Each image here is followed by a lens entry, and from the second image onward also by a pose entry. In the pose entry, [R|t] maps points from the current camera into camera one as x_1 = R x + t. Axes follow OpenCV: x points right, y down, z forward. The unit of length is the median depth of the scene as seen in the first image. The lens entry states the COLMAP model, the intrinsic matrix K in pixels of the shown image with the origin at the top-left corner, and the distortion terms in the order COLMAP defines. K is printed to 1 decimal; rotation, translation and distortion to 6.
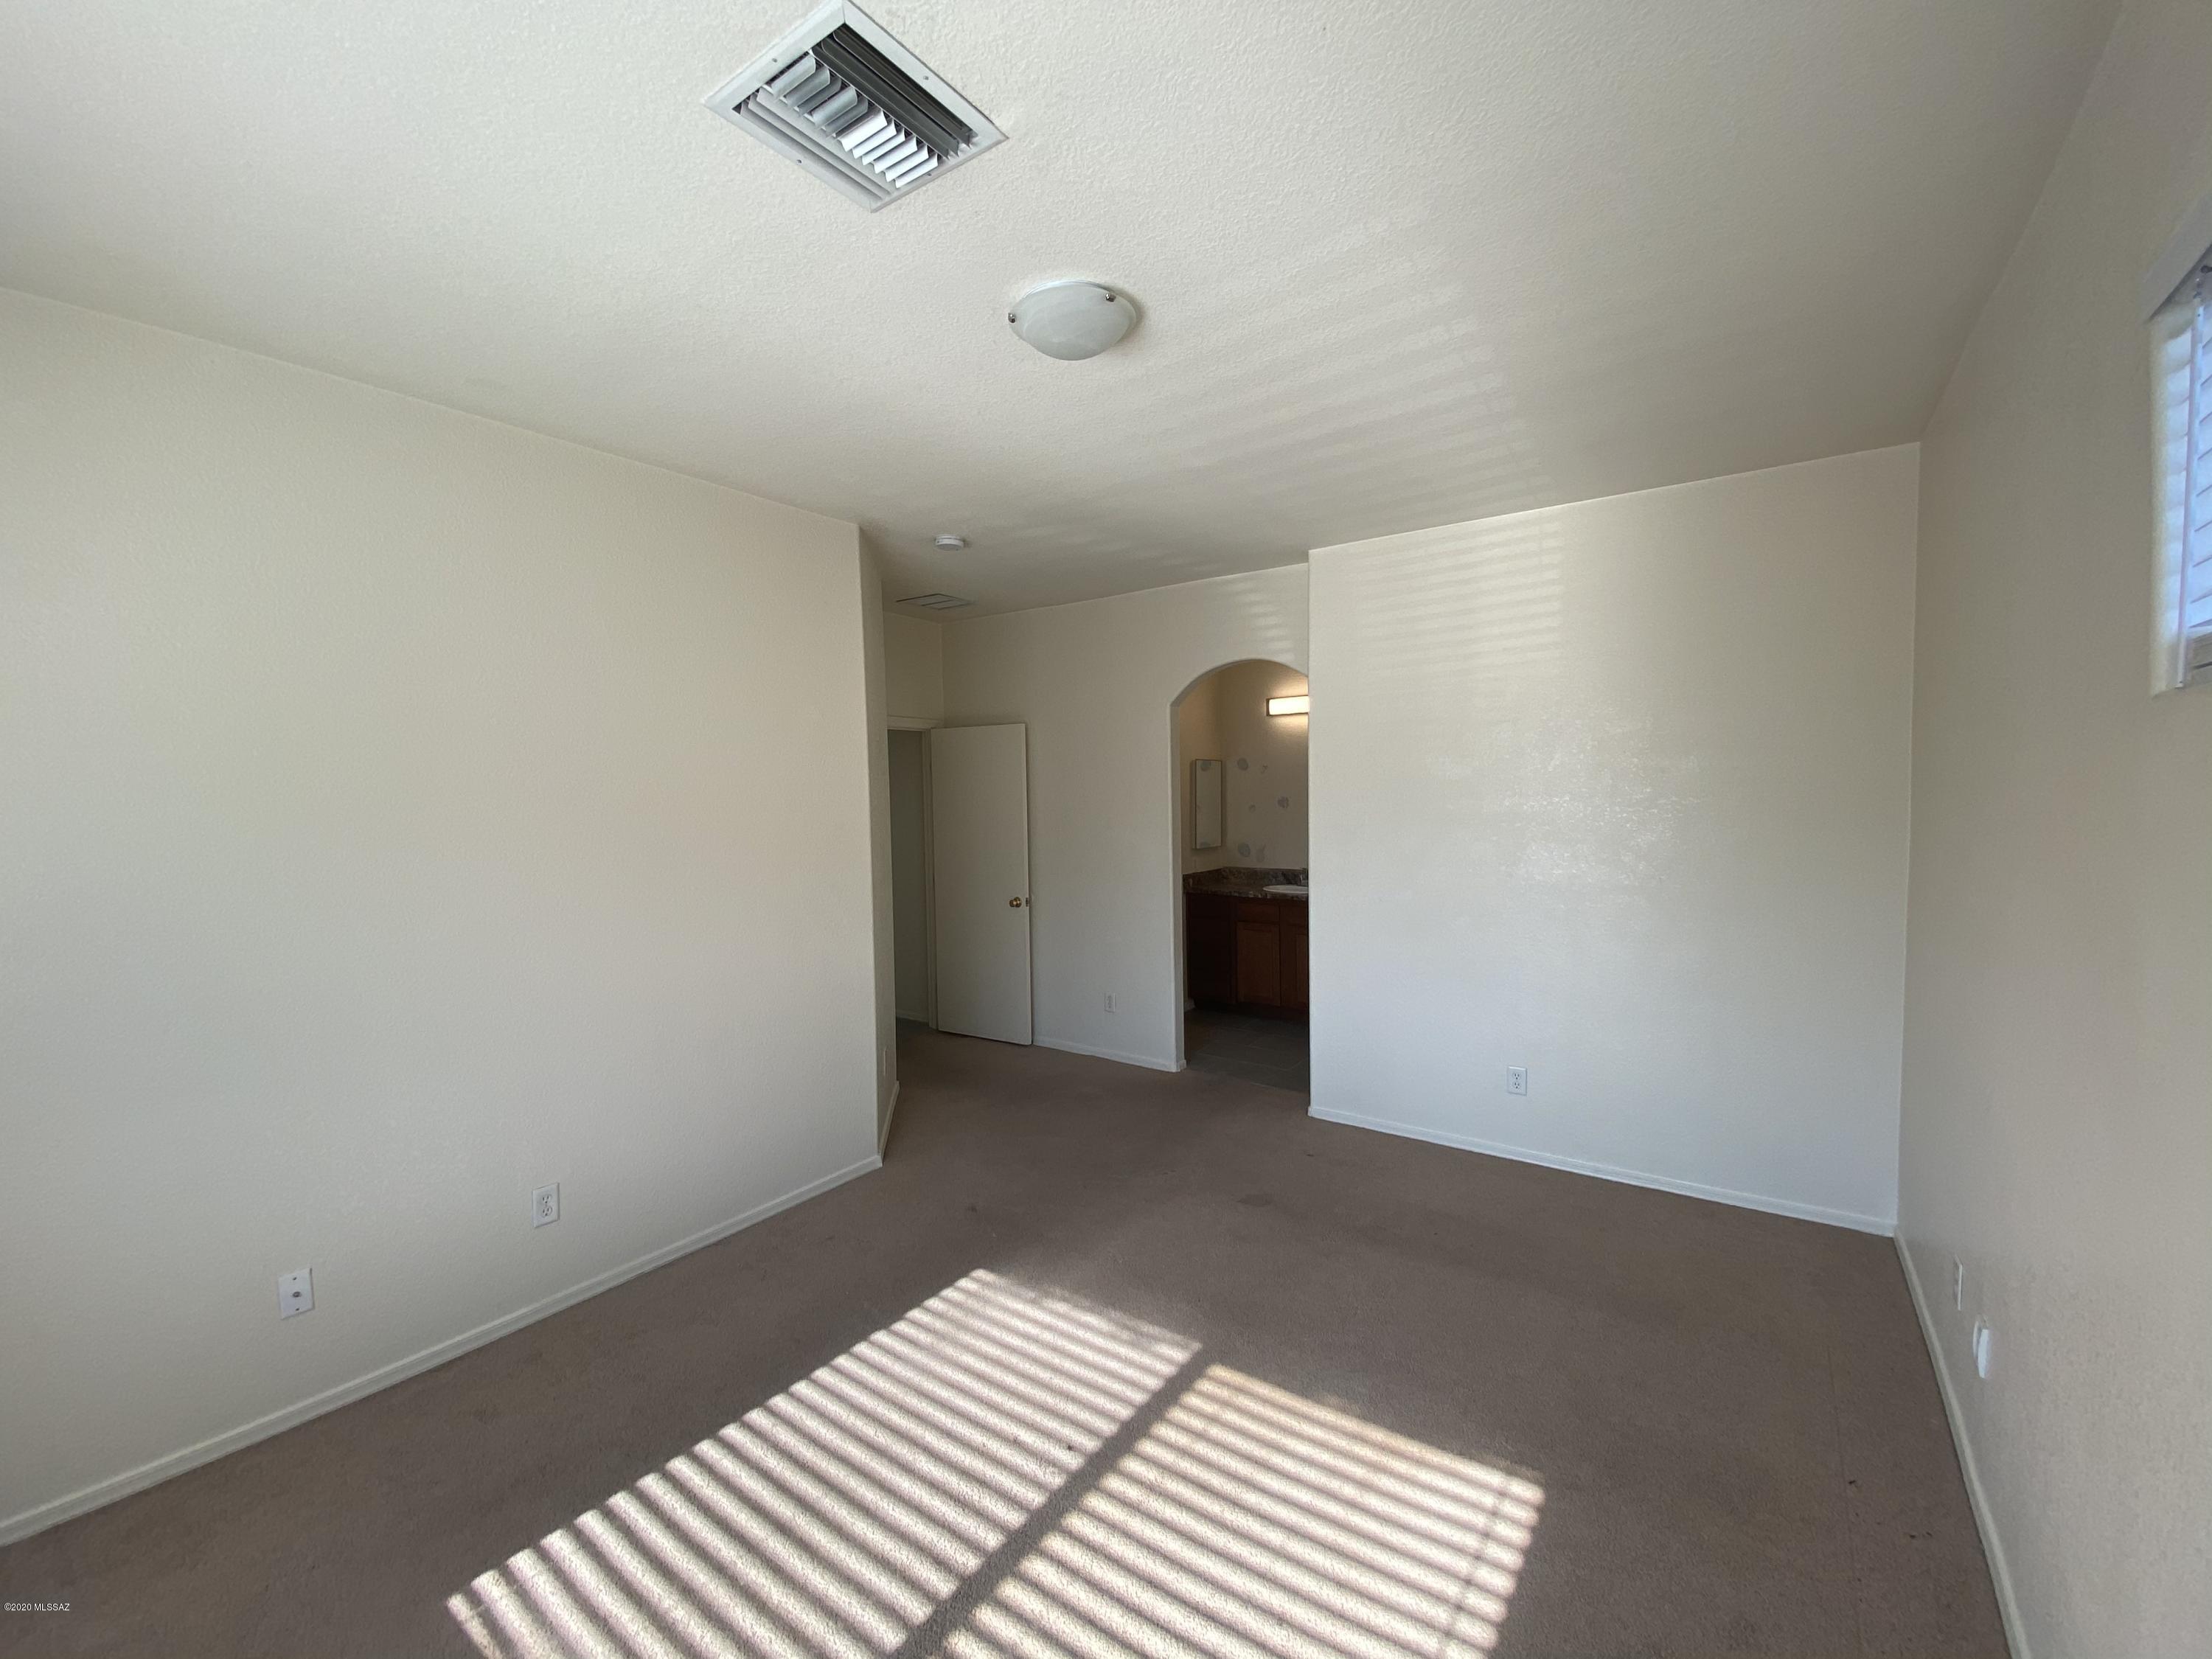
lens RADIAL K [[895.1, 0, 1134.0], [0, 895.1, 830.1], [0, 0, 1]] dist [-0.017965, -0.005118]
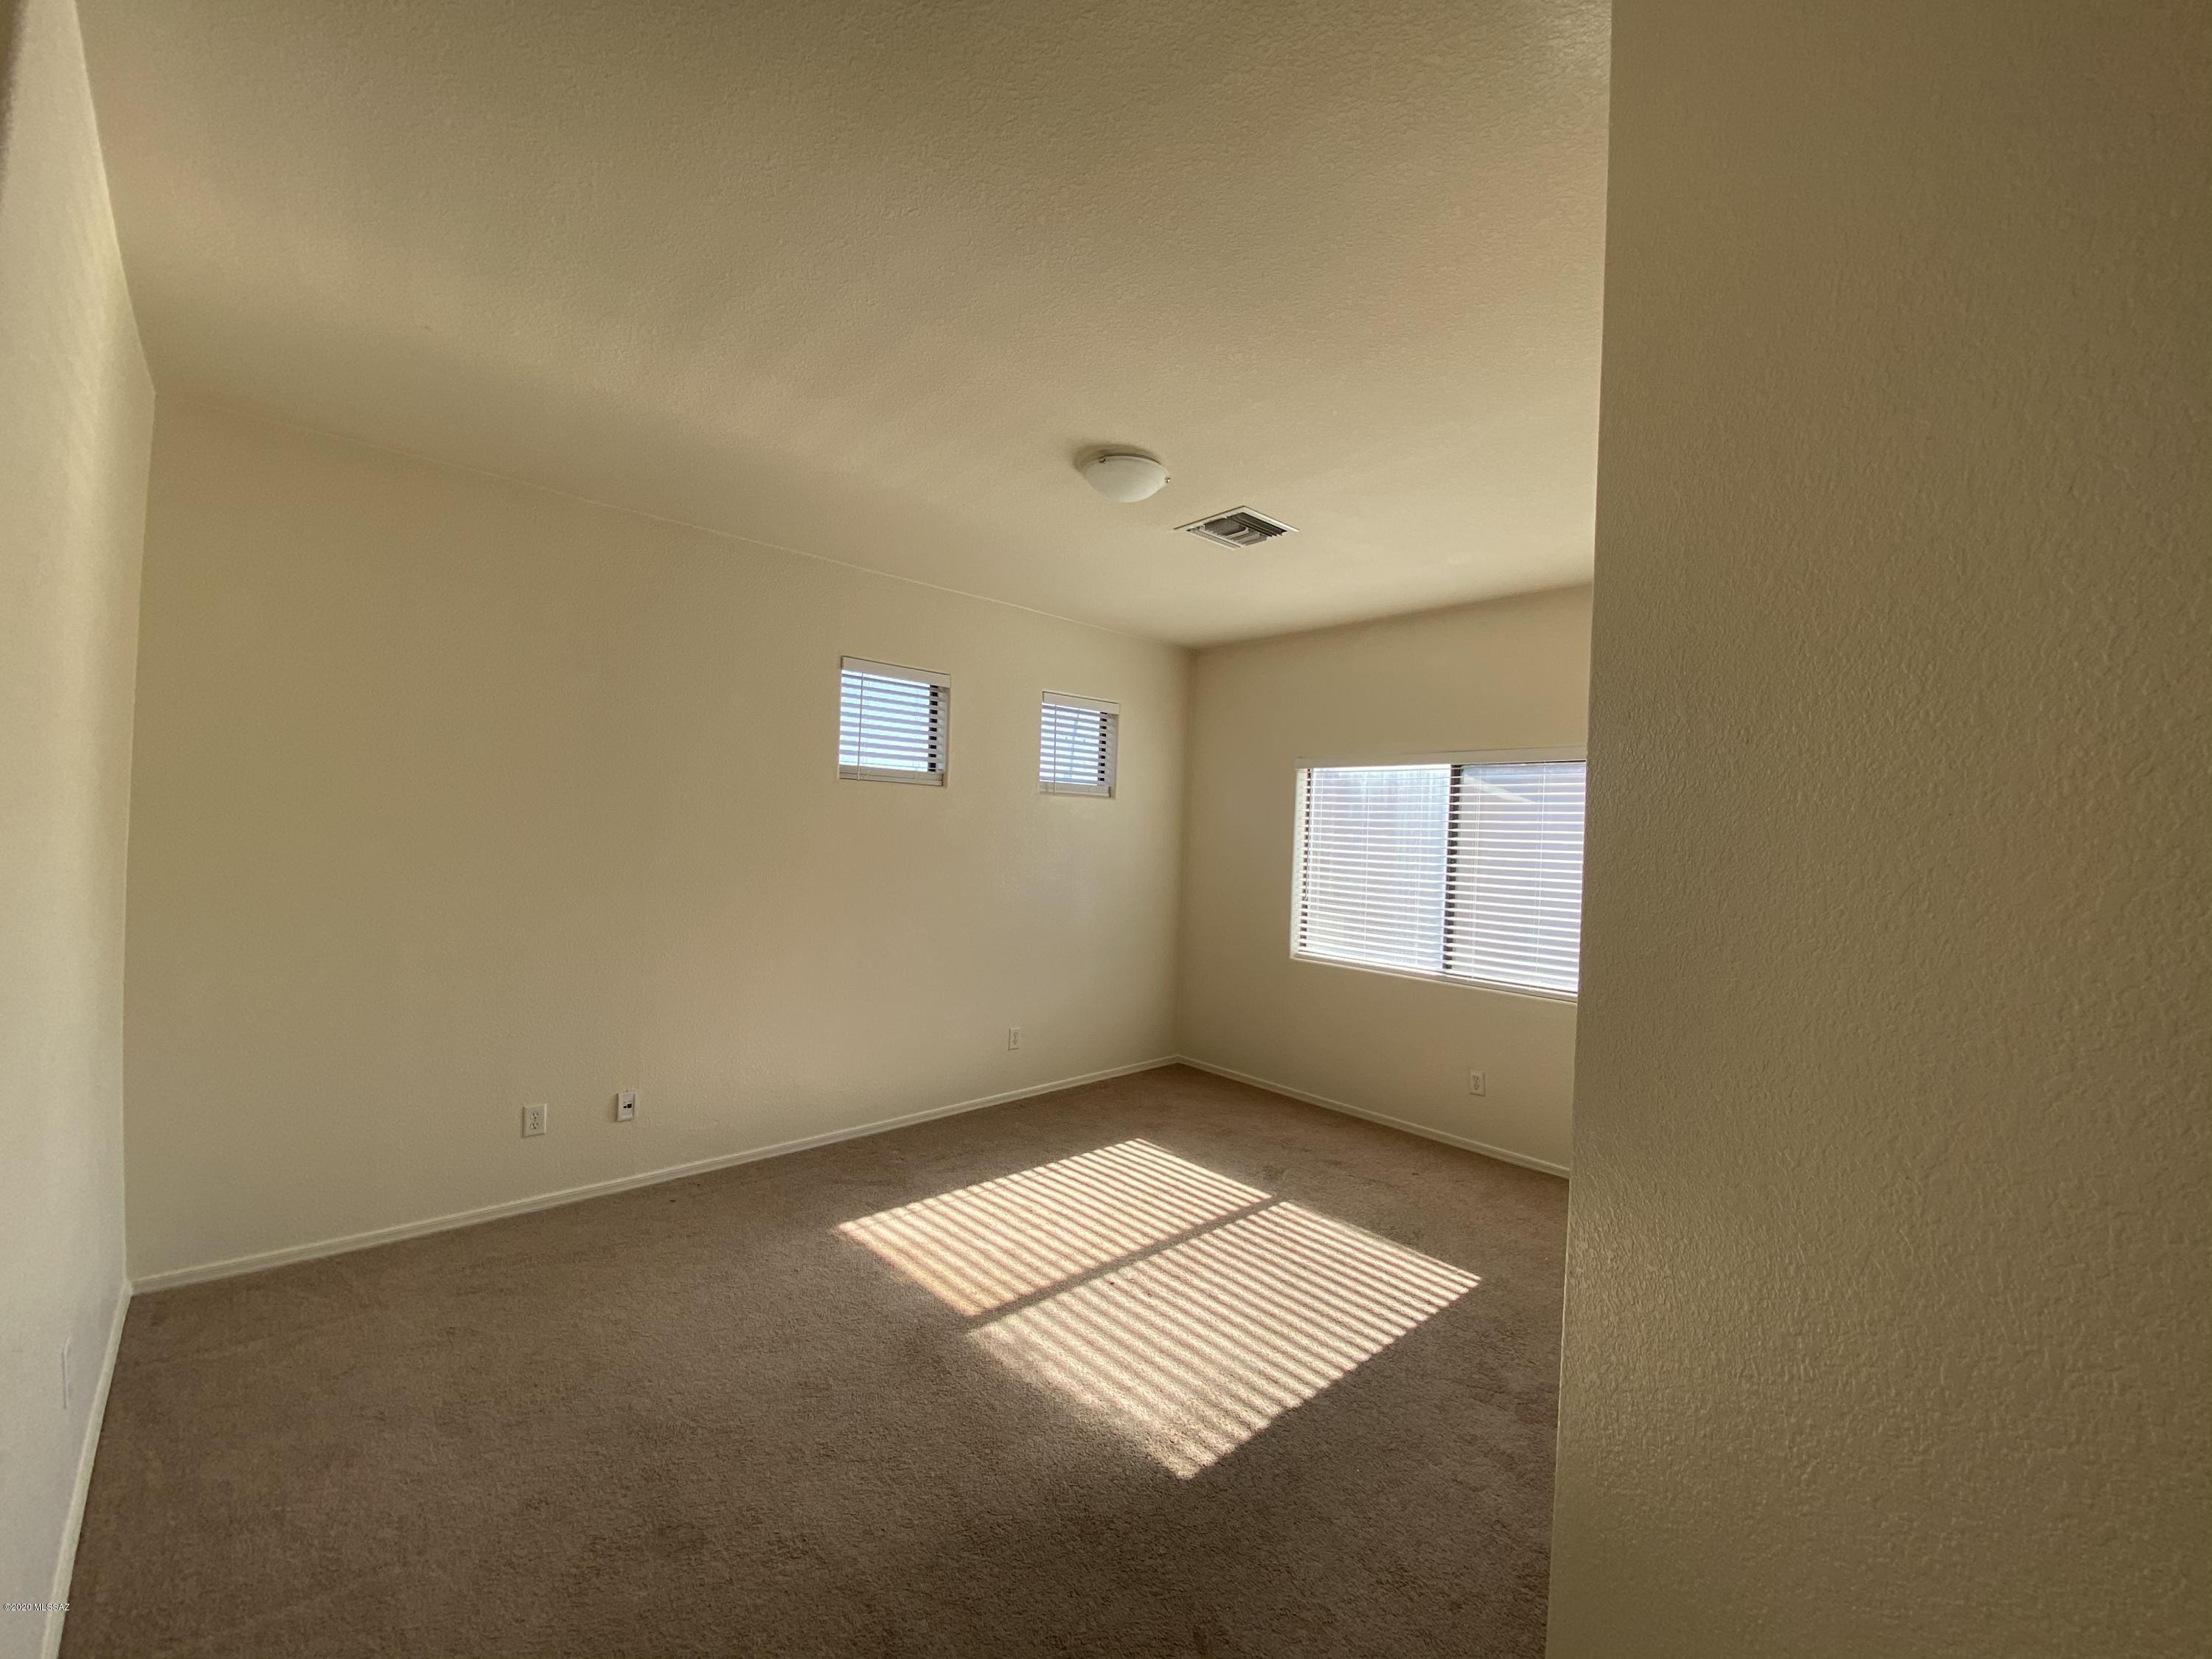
lens RADIAL K [[895.1, 0, 1134.0], [0, 895.1, 830.1], [0, 0, 1]] dist [-0.017965, -0.005118]
pose [[-0.979957, -0.017188, 0.198466, -0.327211], [-0.011557, 0.999498, 0.029492, -0.036732], [-0.198873, 0.026608, -0.979664, 2.082596]]
